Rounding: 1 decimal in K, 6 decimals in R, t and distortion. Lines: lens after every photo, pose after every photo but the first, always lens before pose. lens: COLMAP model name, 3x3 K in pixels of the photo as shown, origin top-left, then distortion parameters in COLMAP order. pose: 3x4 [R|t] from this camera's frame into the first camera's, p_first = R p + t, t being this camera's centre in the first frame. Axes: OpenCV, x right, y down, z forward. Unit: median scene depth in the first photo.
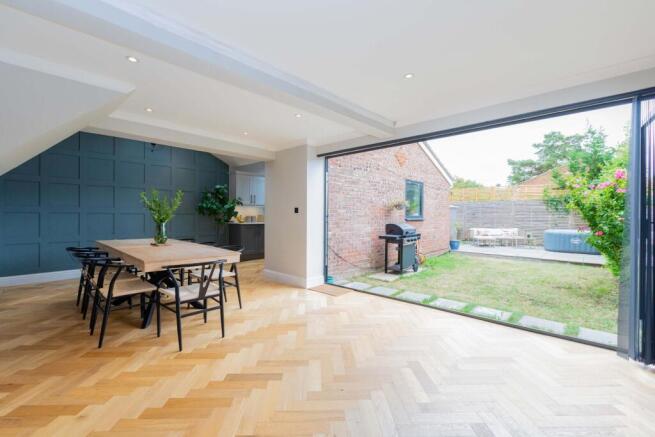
lens RADIAL K [[291.3, 0, 325.8], [0, 291.3, 216.7], [0, 0, 1]] dist [0.001278, 0.000309]
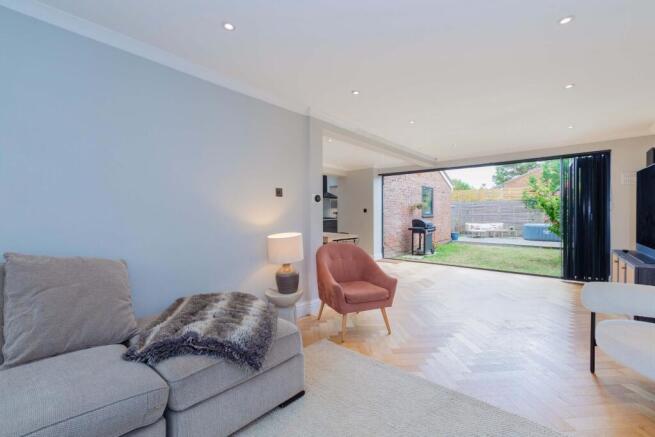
lens RADIAL K [[291.3, 0, 327.5], [0, 291.3, 215.9], [0, 0, 1]] dist [0.001278, 0.000309]
pose [[0.998902, -0.007551, 0.046230, -0.197285], [0.007404, 0.999967, 0.003341, -0.000033], [-0.046254, -0.002995, 0.998925, -0.278613]]
